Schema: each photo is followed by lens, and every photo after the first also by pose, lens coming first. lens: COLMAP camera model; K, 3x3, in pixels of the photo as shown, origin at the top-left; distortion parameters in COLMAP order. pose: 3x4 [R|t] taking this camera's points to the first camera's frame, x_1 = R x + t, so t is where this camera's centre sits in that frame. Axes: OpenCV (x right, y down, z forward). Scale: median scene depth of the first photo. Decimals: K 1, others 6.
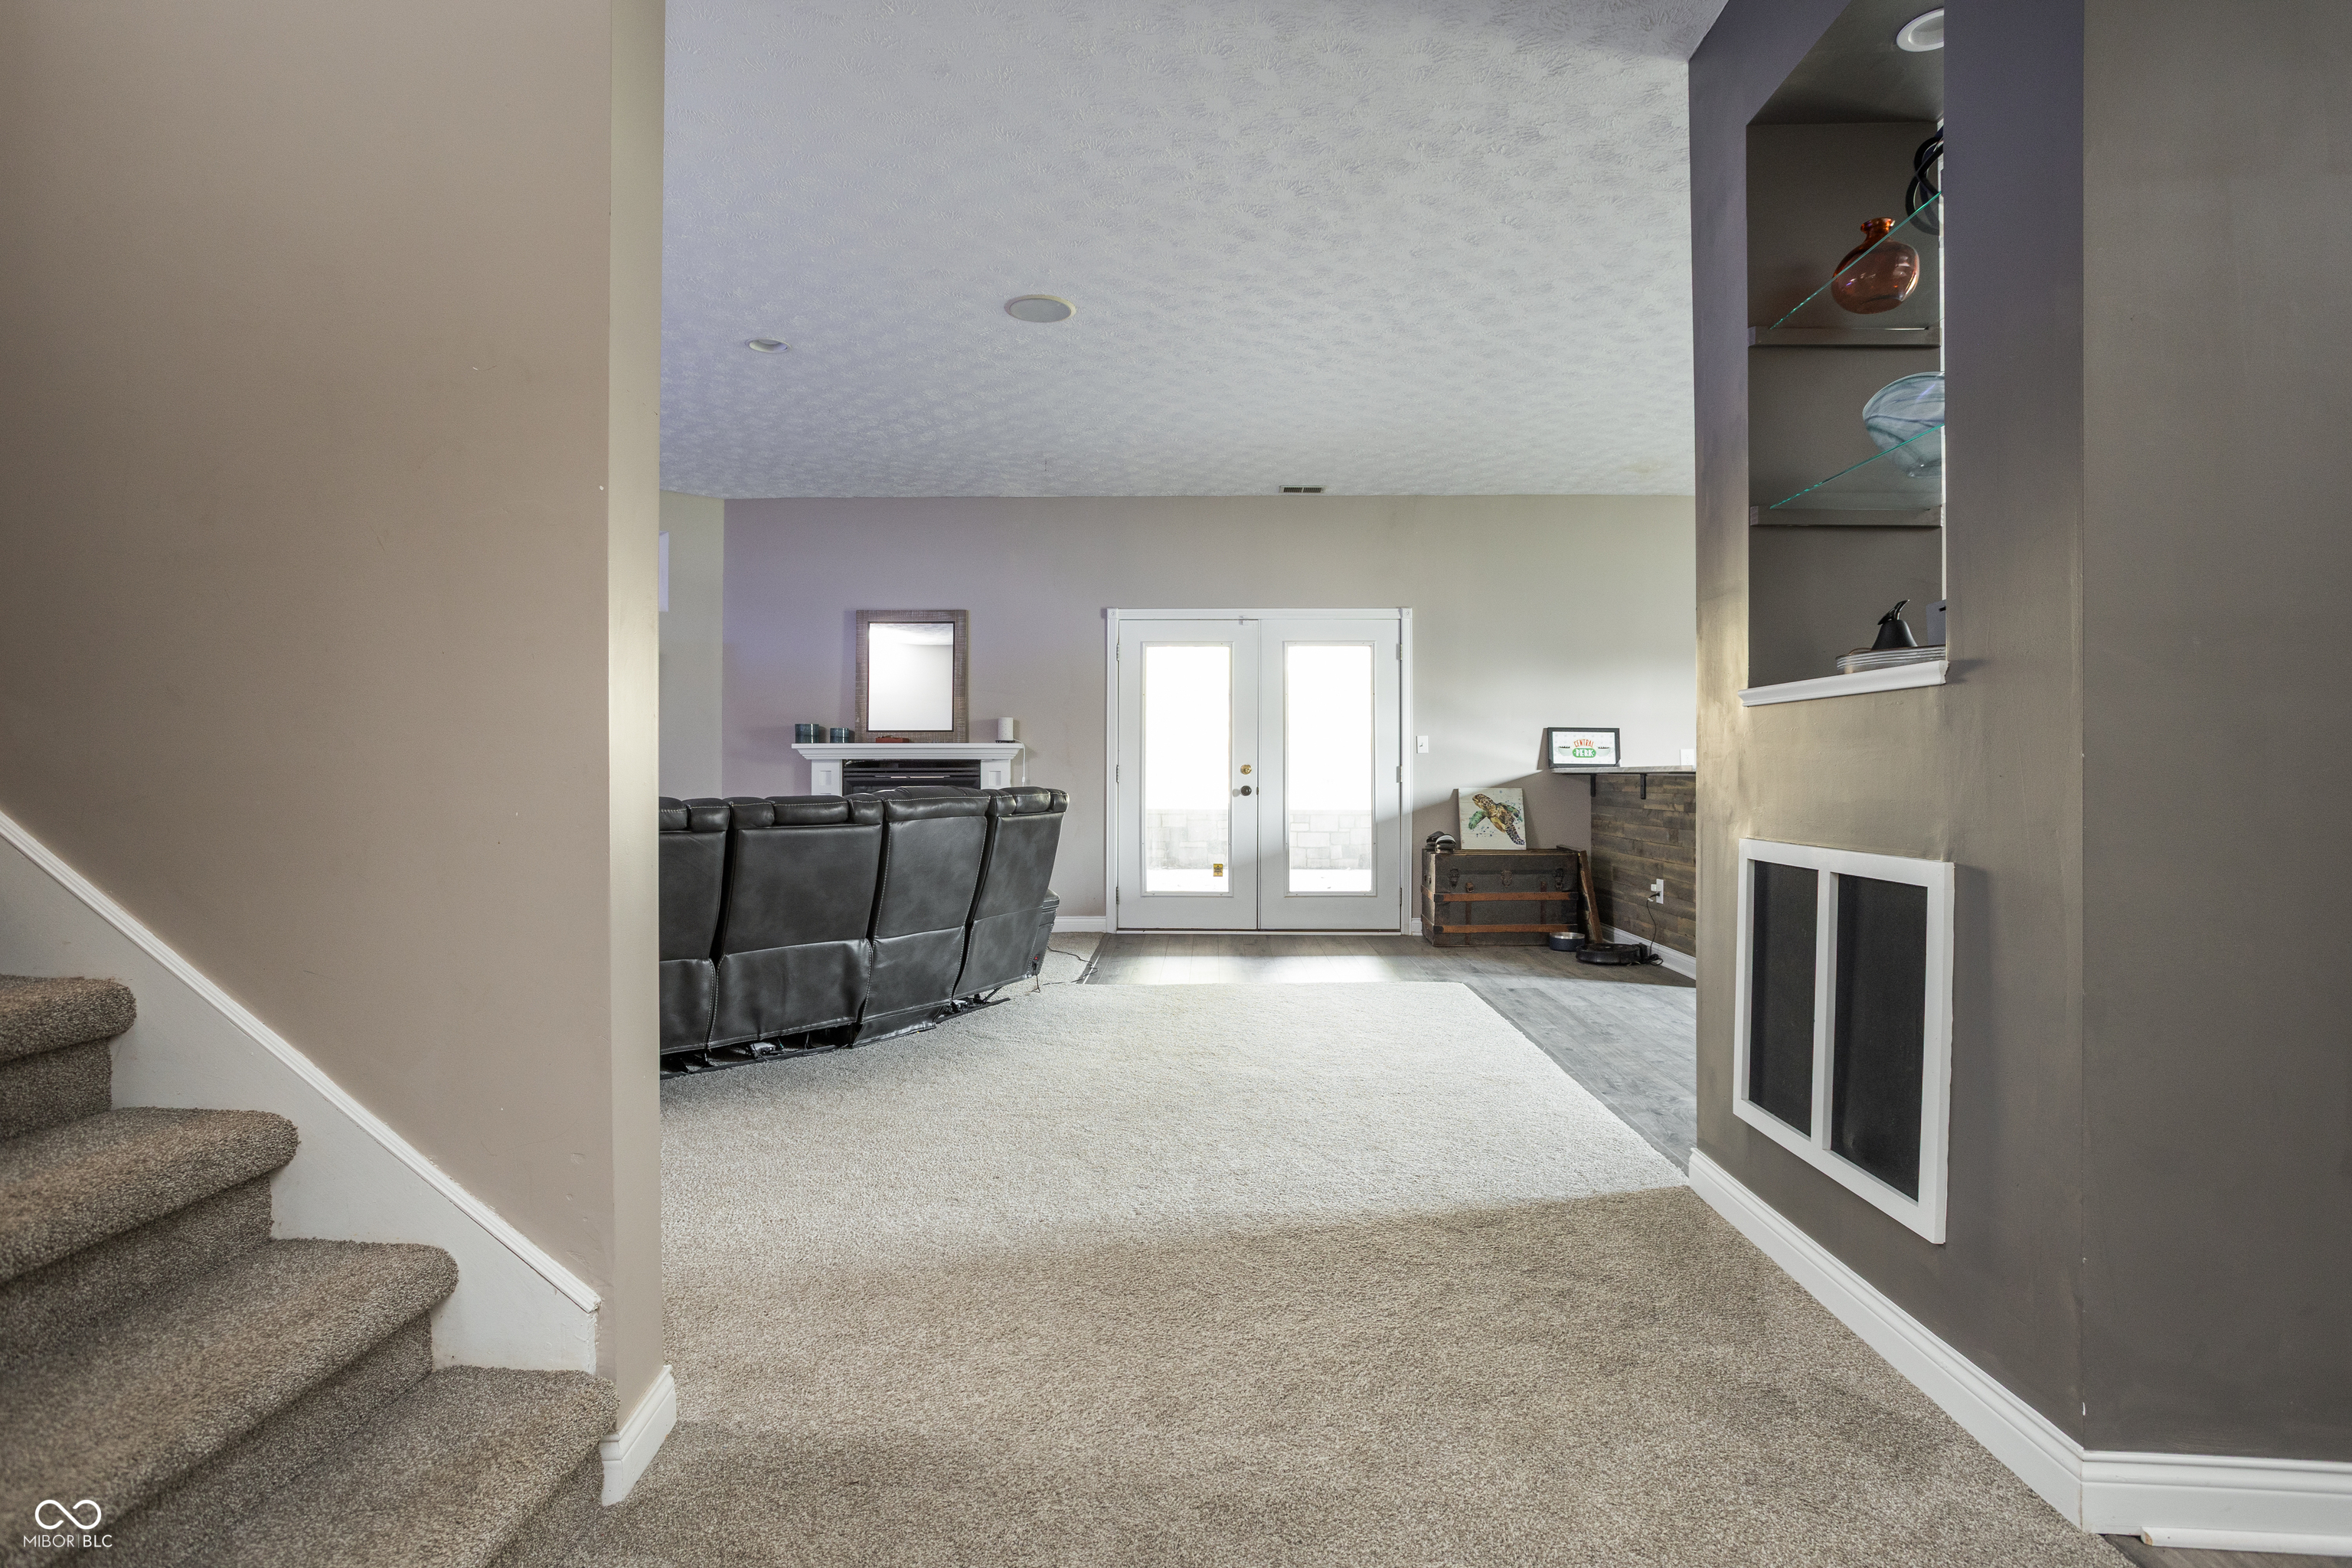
lens RADIAL K [[1259.4, 0, 1176.0], [0, 1259.4, 784.0], [0, 0, 1]] dist [-0.001550, 0.001093]
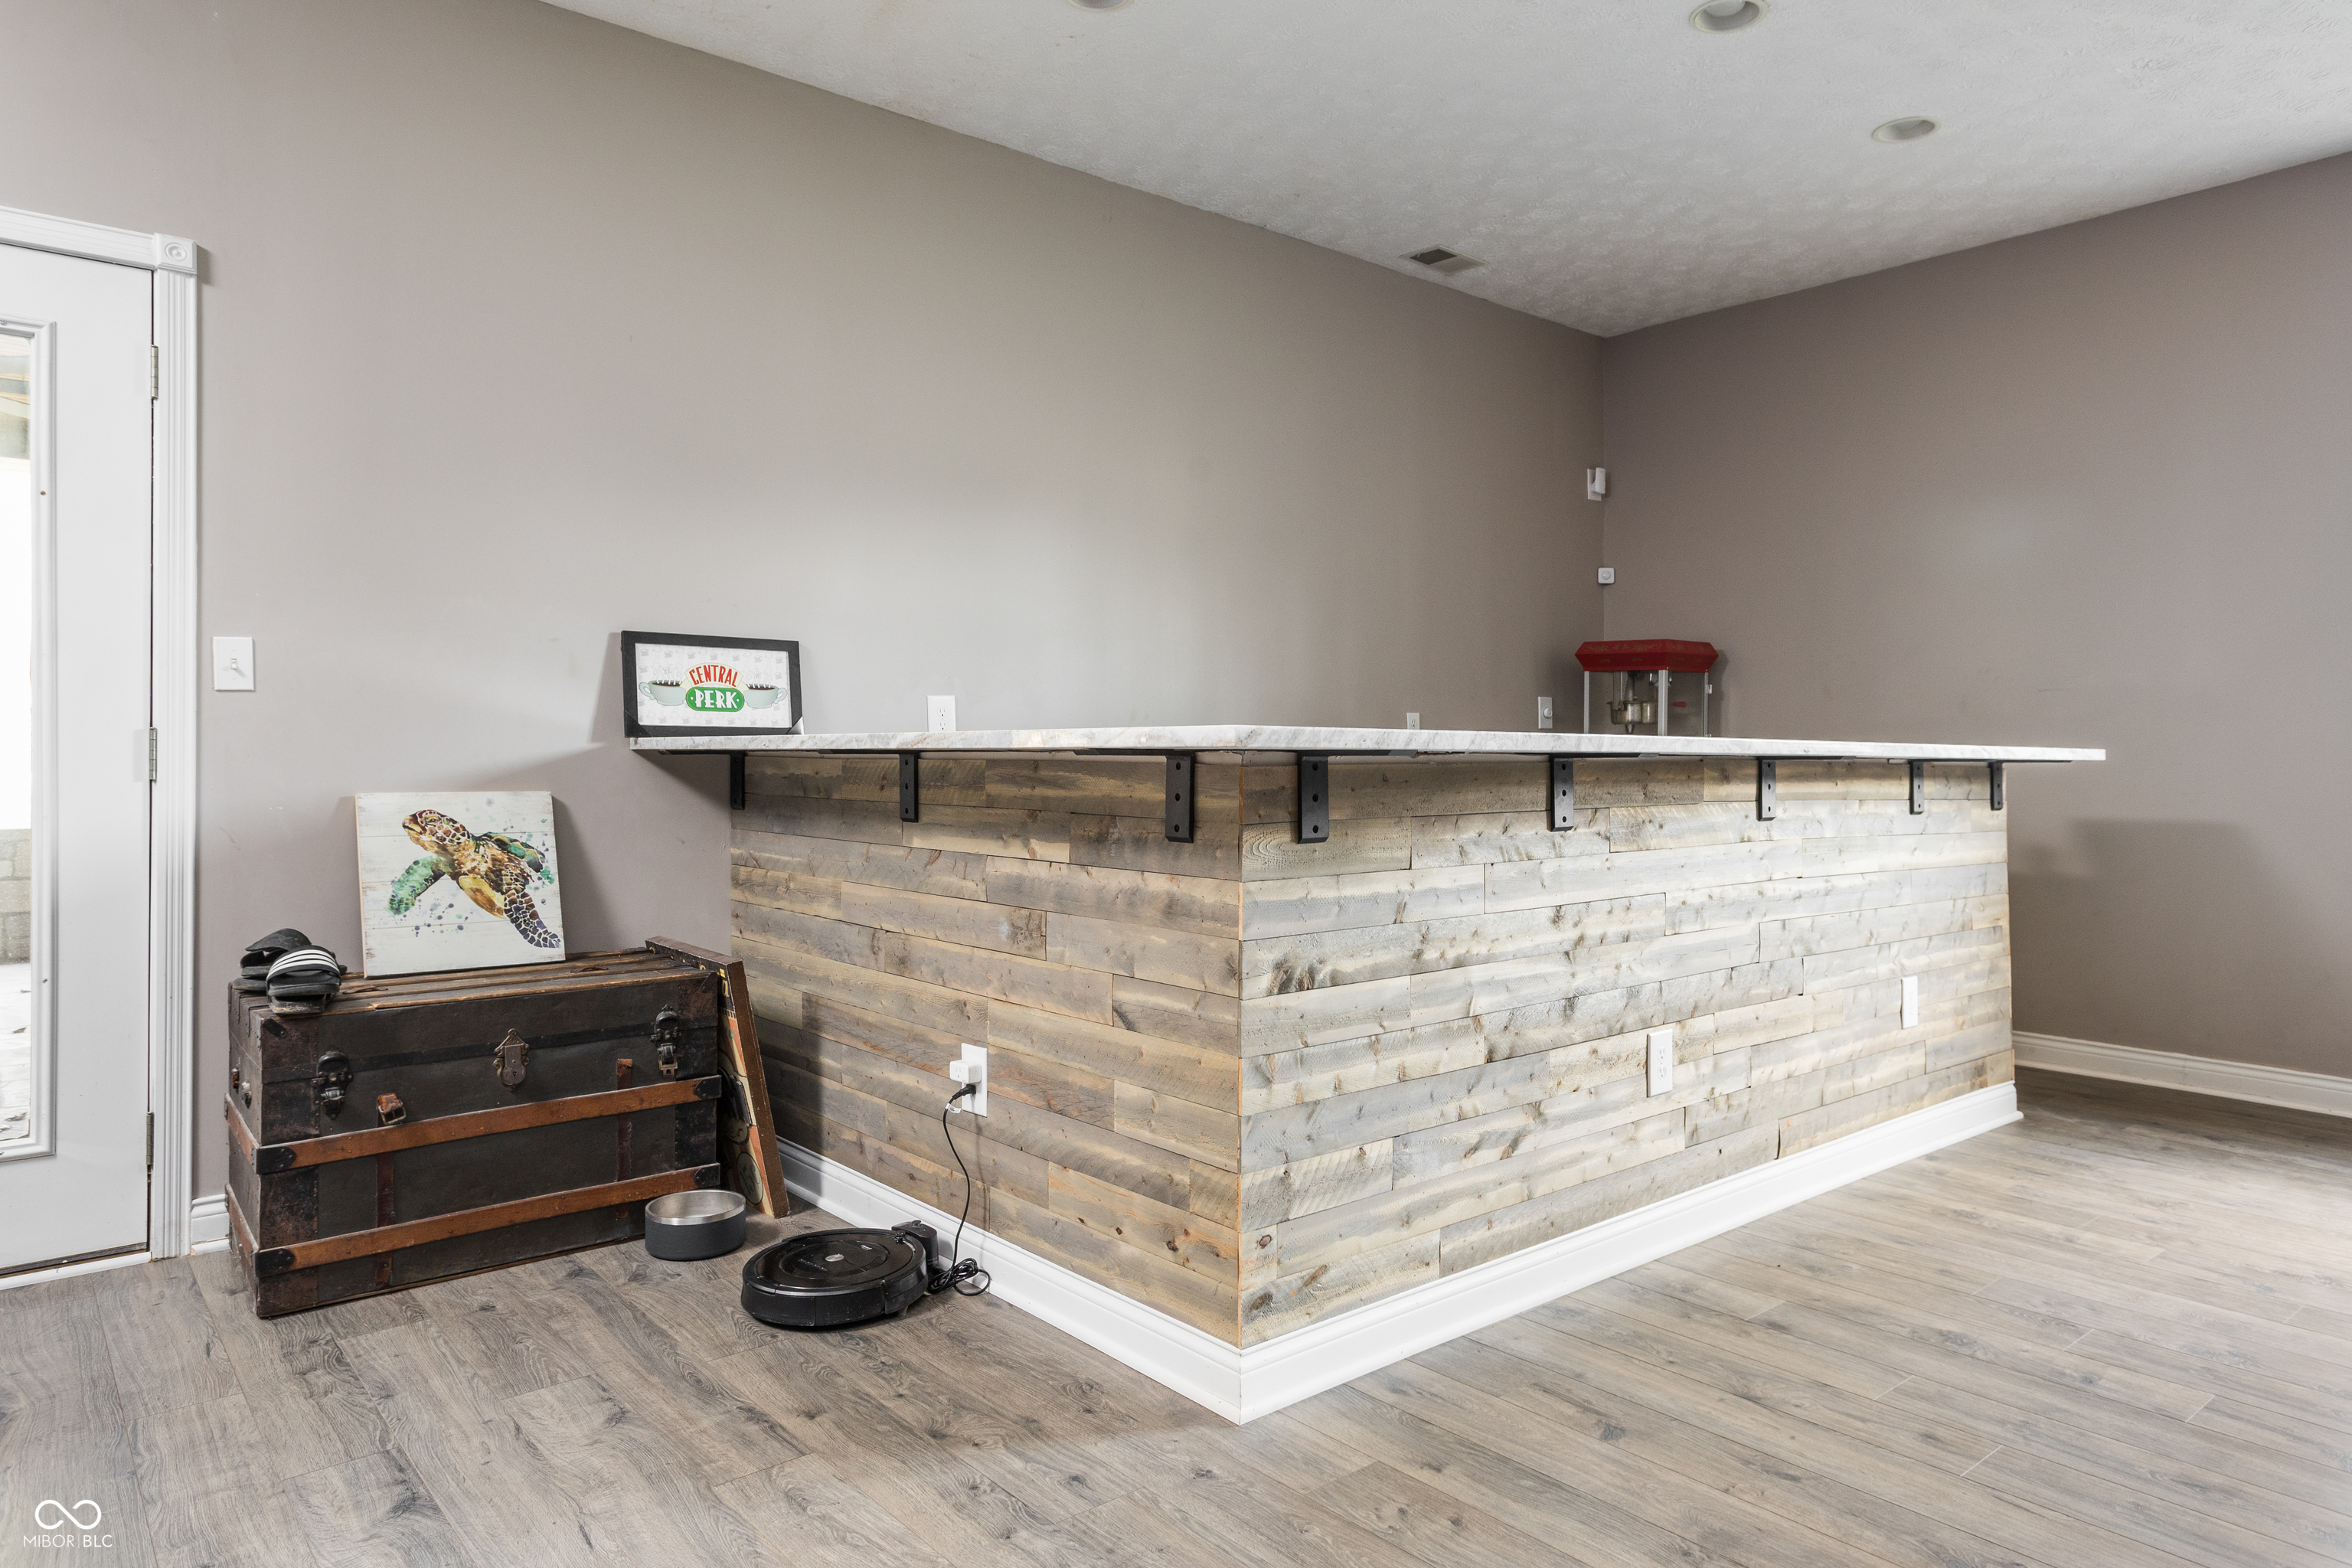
lens RADIAL K [[1409.8, 0, 1262.1], [0, 1409.8, 743.1], [0, 0, 1]] dist [-0.042580, 0.000405]
pose [[0.721269, 0.002791, 0.692650, 0.151893], [0.005238, 0.999941, -0.009483, -0.006268], [-0.692636, 0.010468, 0.721212, 0.599994]]
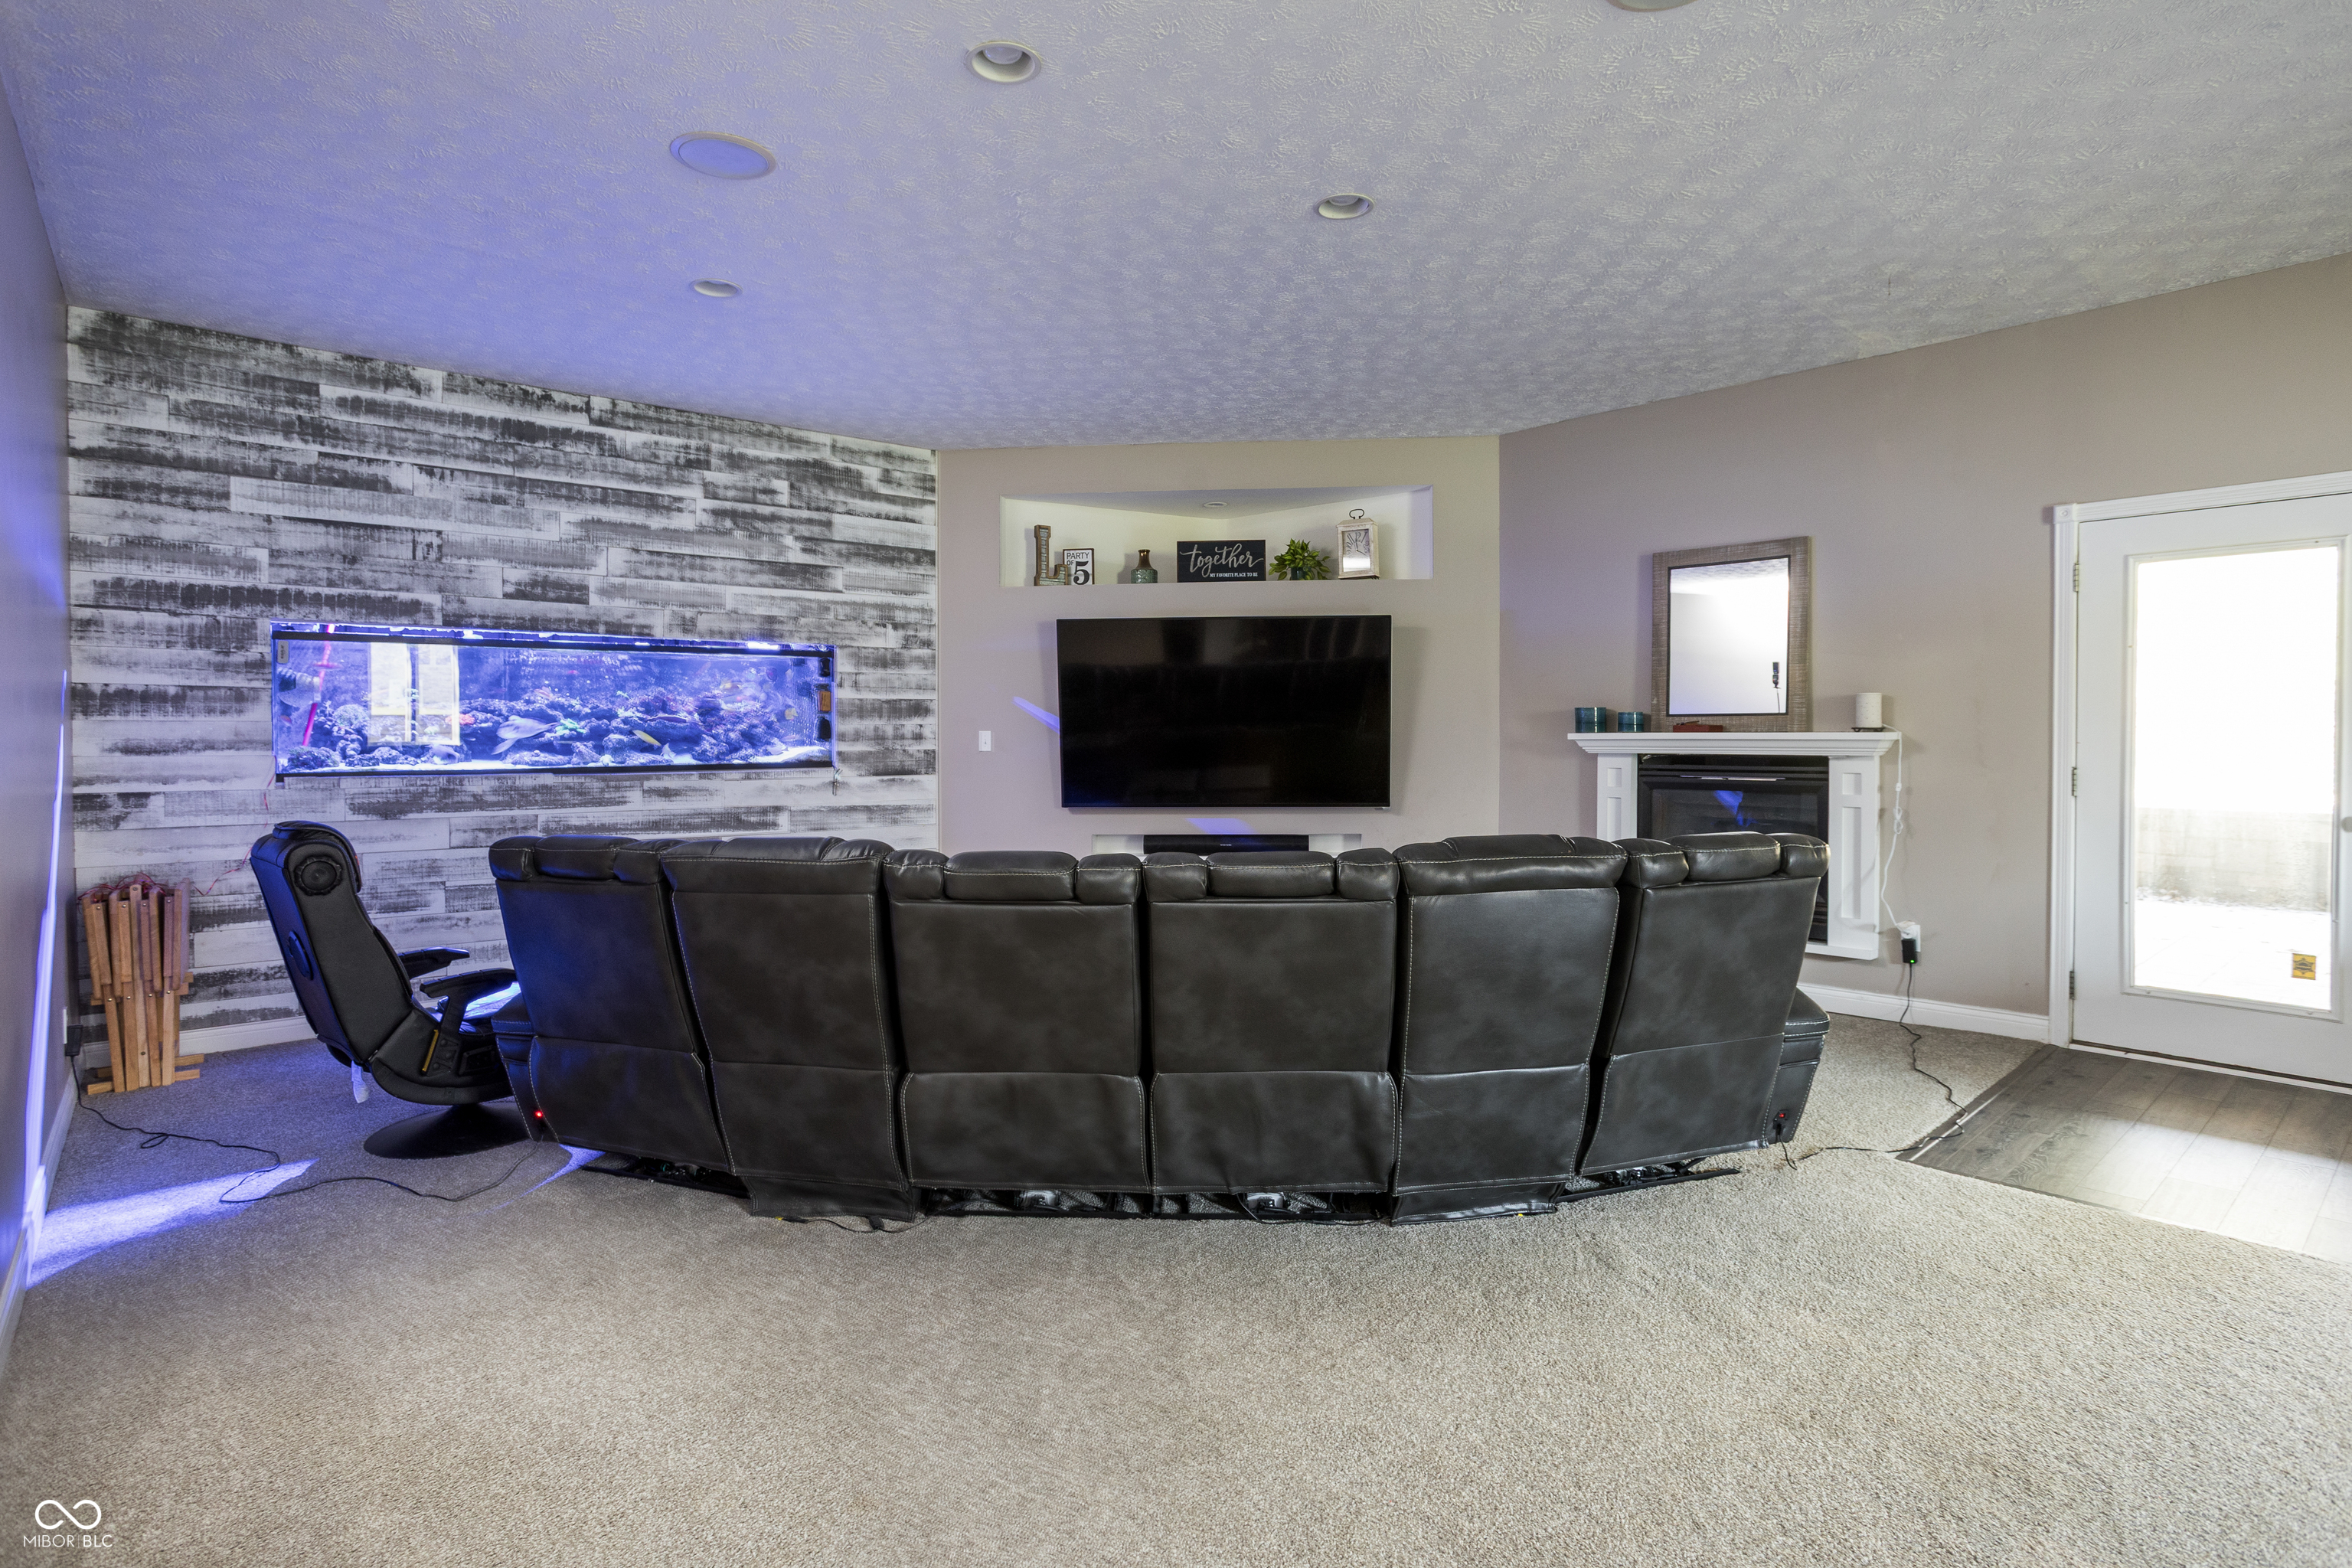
lens RADIAL K [[1246.7, 0, 1165.4], [0, 1246.7, 752.2], [0, 0, 1]] dist [0.001686, 0.001753]
pose [[0.693317, 0.007773, -0.720591, 0.087657], [-0.000510, 0.999947, 0.010295, -0.031023], [0.720632, -0.006770, 0.693284, 0.309419]]
